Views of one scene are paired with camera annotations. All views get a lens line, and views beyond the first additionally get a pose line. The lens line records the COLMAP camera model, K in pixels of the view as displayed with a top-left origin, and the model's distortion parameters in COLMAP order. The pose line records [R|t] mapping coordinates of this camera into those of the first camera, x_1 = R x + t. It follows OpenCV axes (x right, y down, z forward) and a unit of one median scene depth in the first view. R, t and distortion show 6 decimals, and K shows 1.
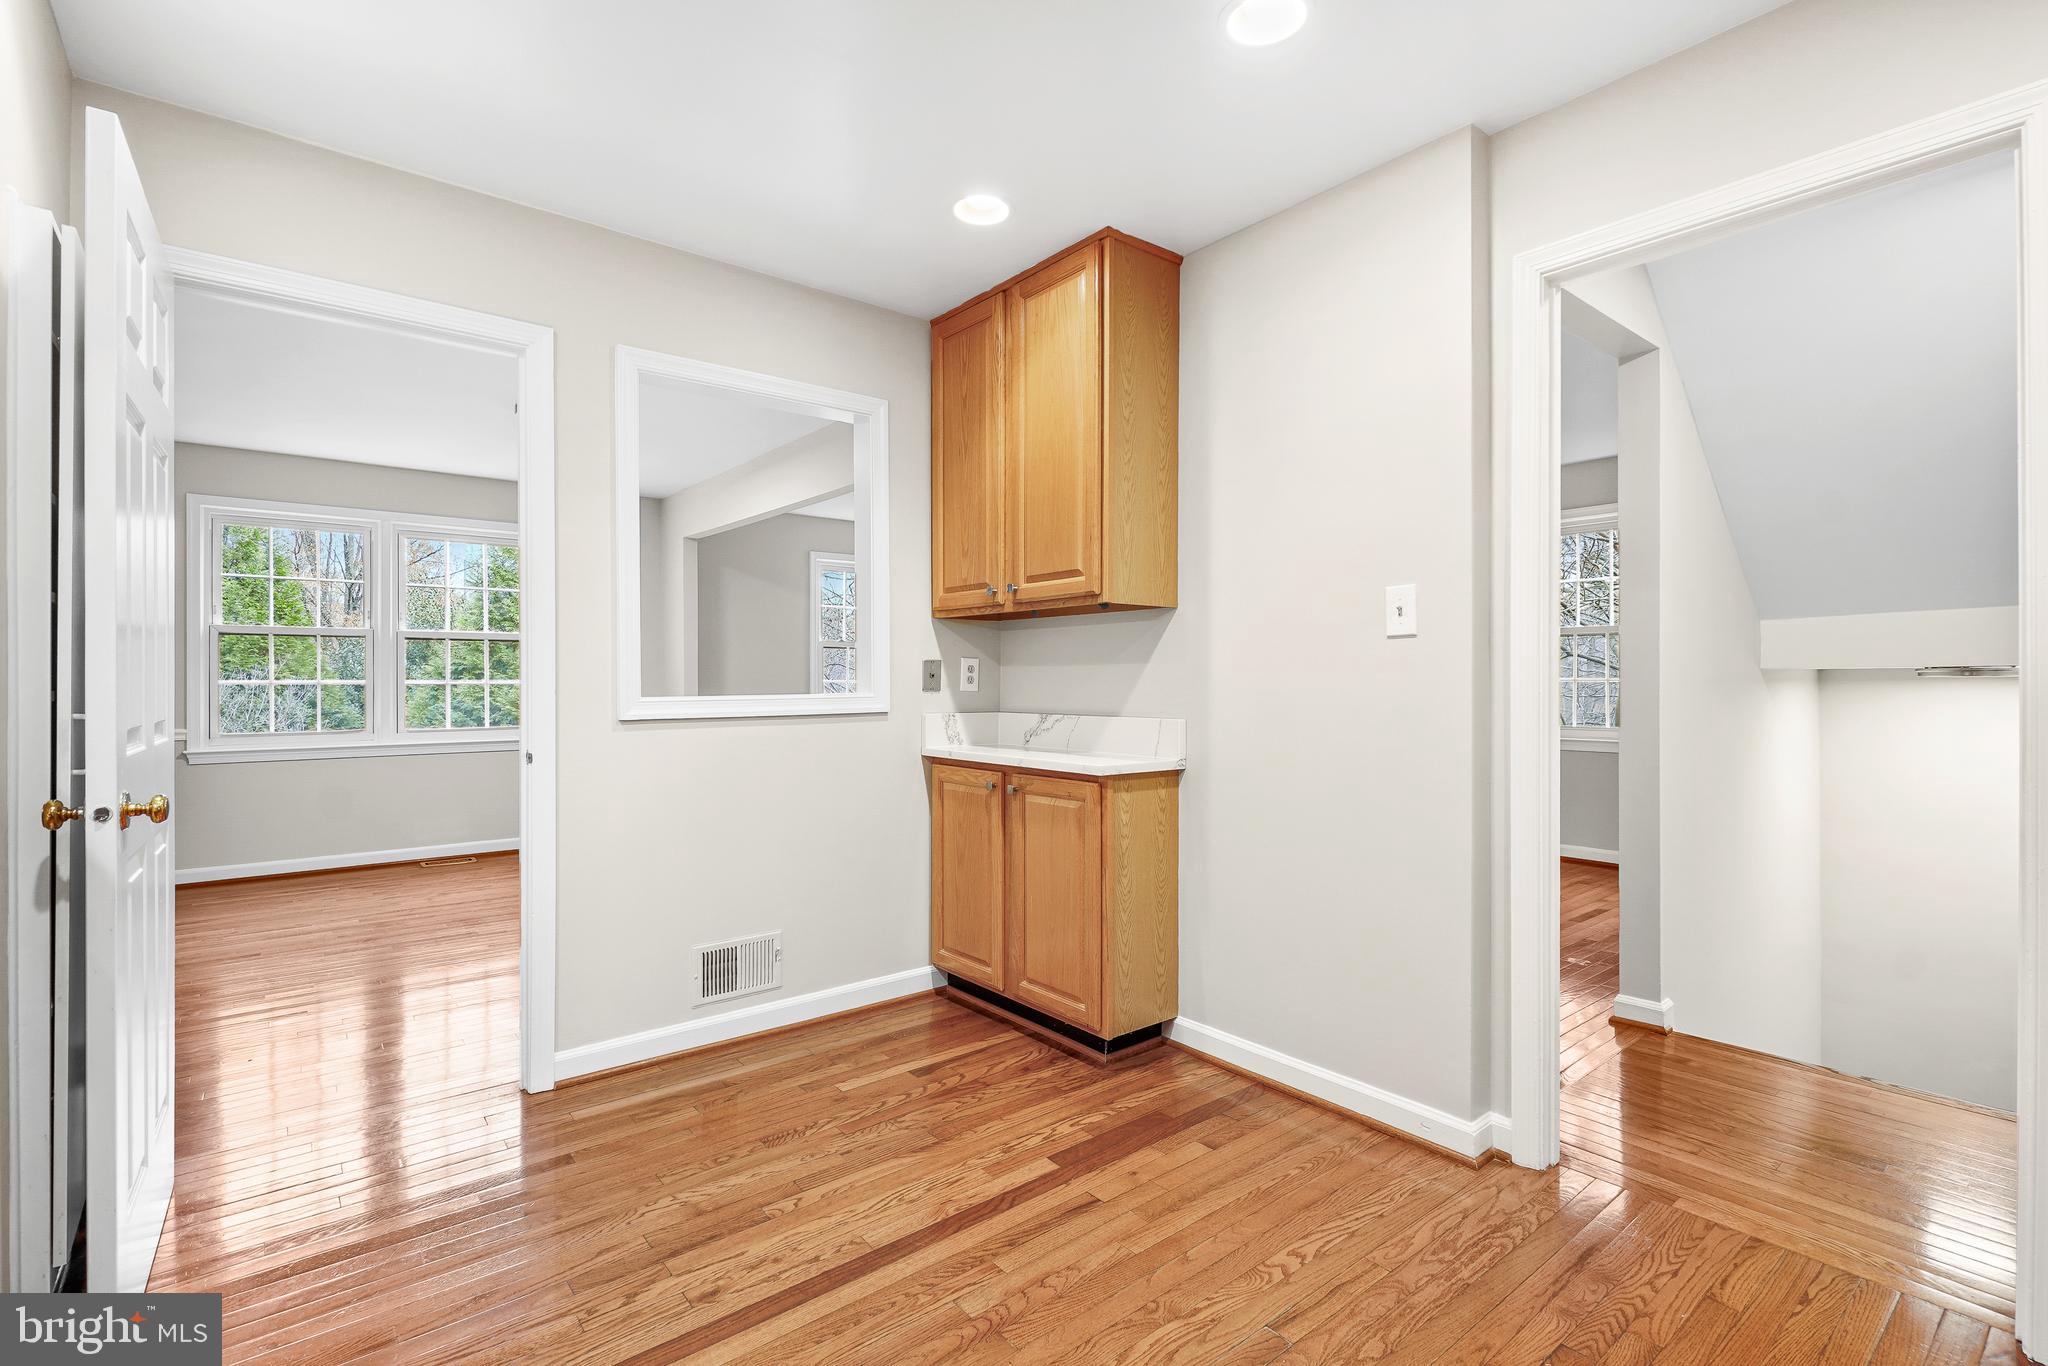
lens RADIAL K [[906.0, 0, 1029.8], [0, 906.0, 681.1], [0, 0, 1]] dist [-0.002842, -0.001041]
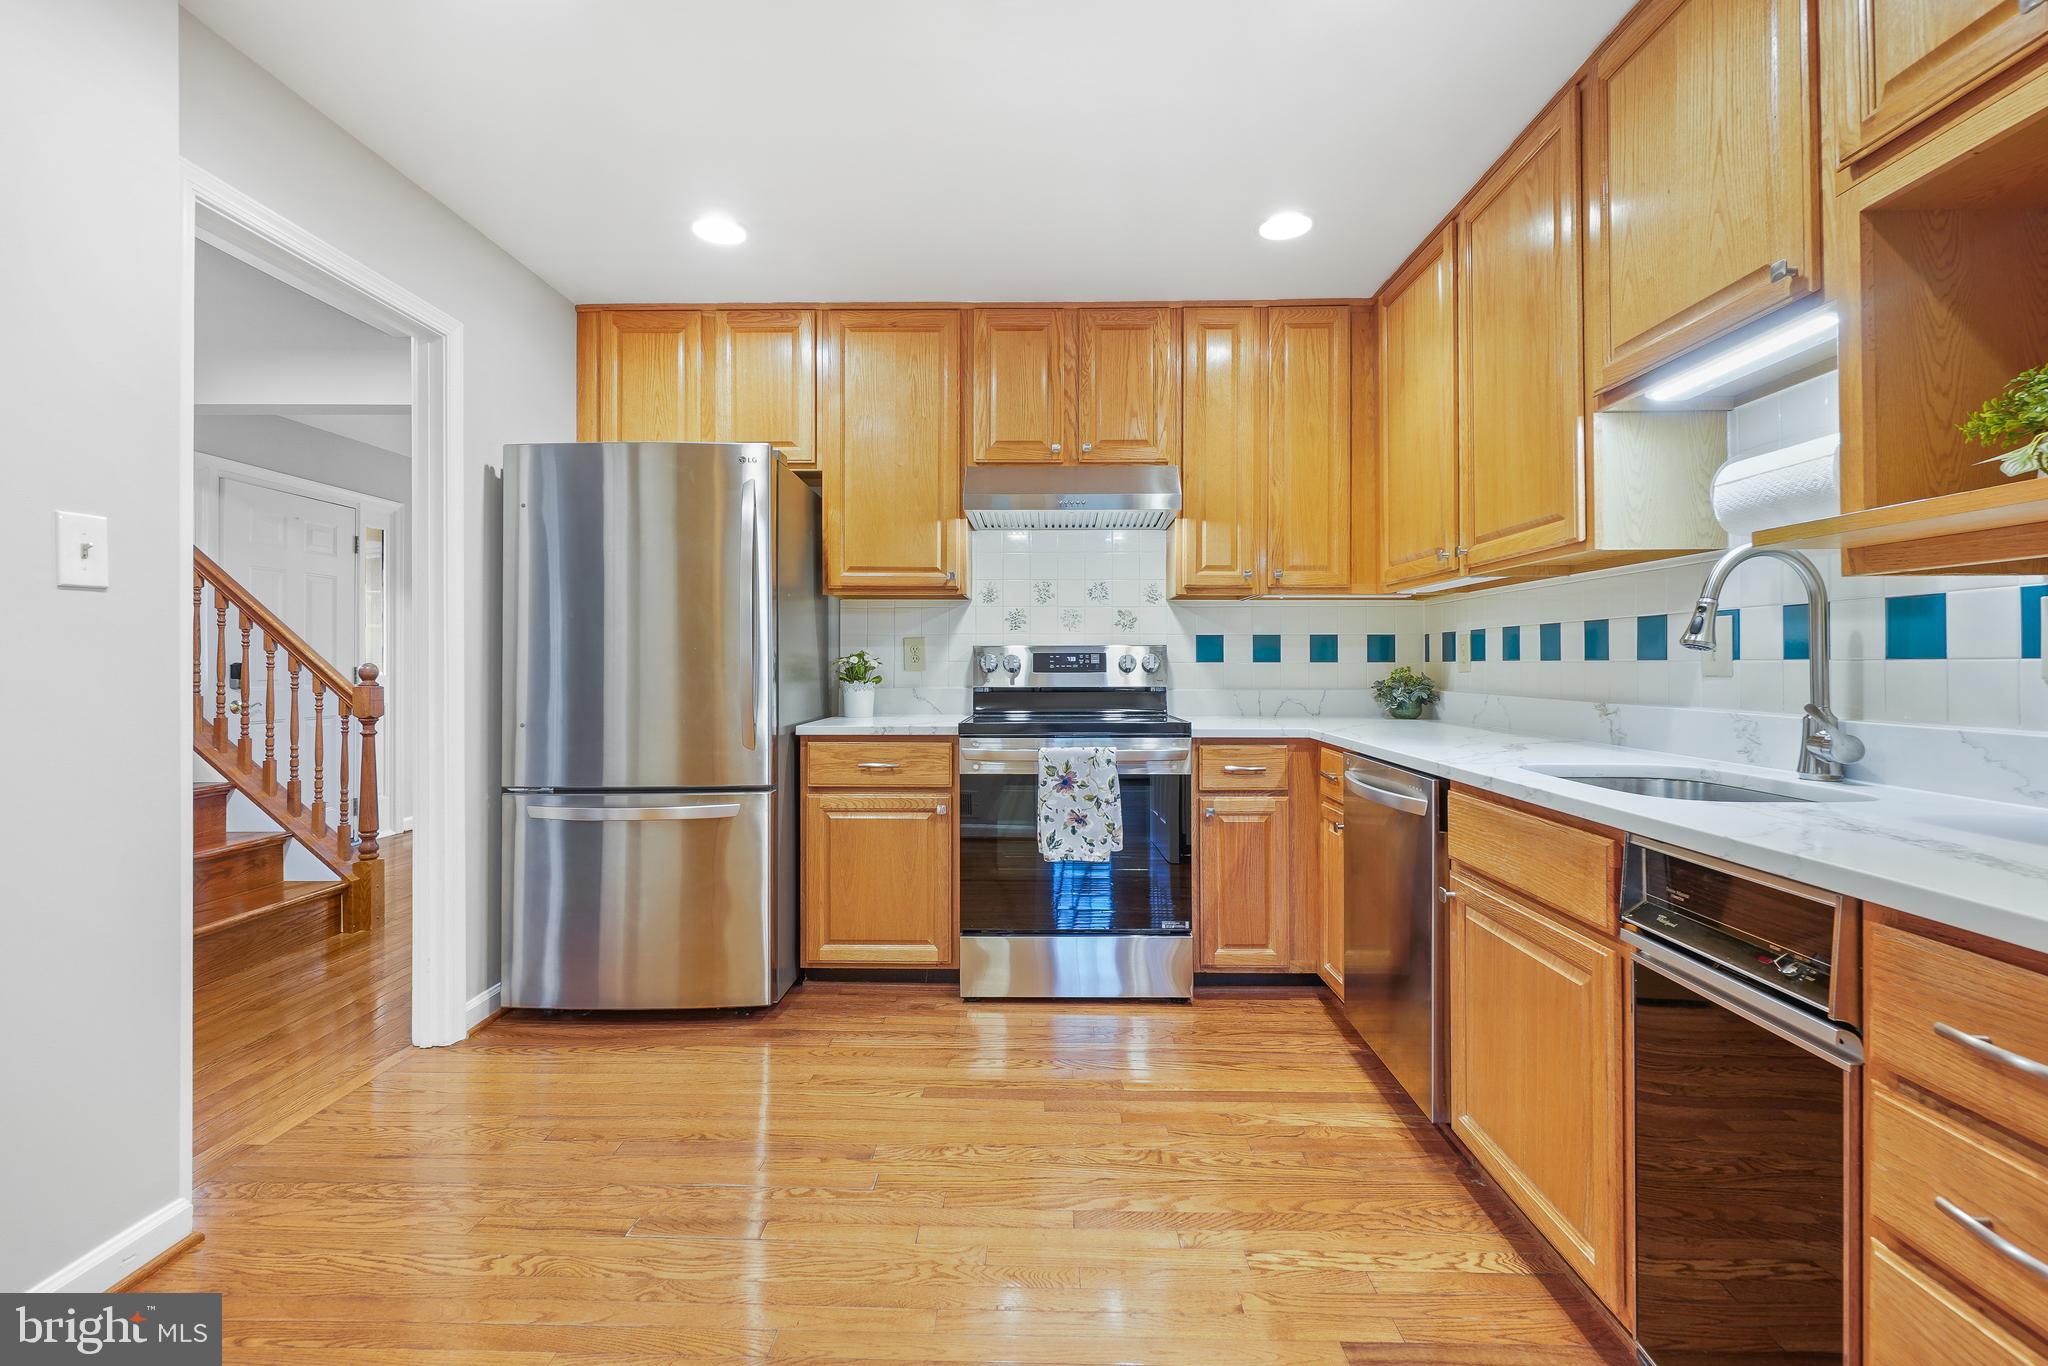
lens RADIAL K [[906.0, 0, 1050.8], [0, 906.0, 669.5], [0, 0, 1]] dist [-0.002842, -0.001041]
pose [[-0.772398, -0.003935, 0.635126, -0.710476], [-0.001555, 0.999990, 0.004304, 0.013889], [-0.635136, 0.002337, -0.772397, 1.168268]]
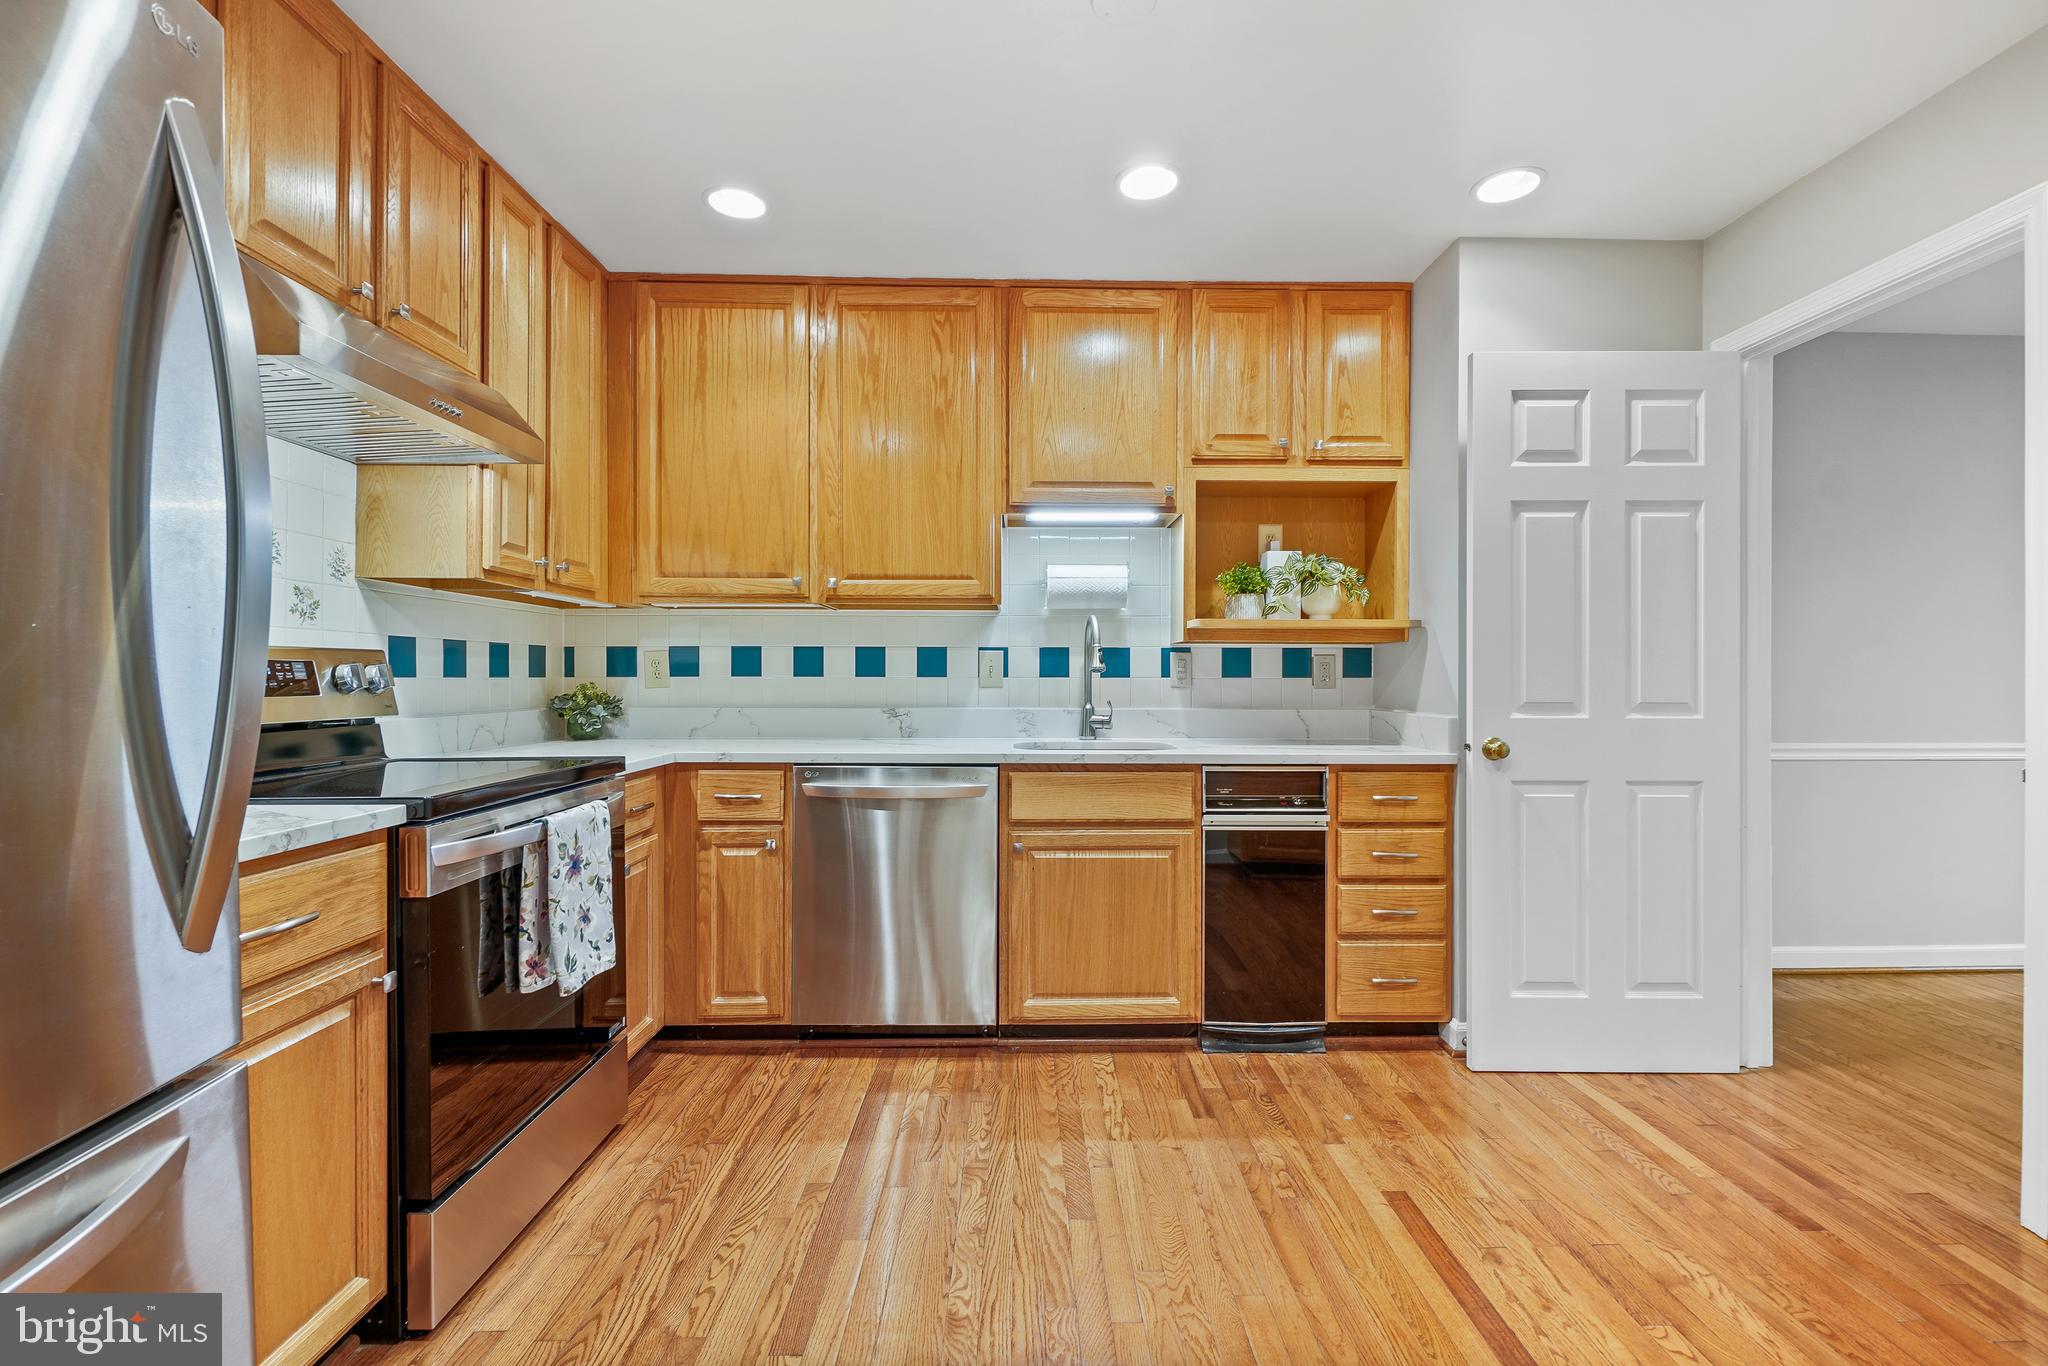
lens RADIAL K [[906.0, 0, 1035.5], [0, 906.0, 688.1], [0, 0, 1]] dist [-0.002842, -0.001041]
pose [[-0.607199, 0.007944, -0.794510, 0.636748], [0.000787, 0.999956, 0.009397, 0.010578], [0.794549, 0.005080, -0.607178, 0.977469]]
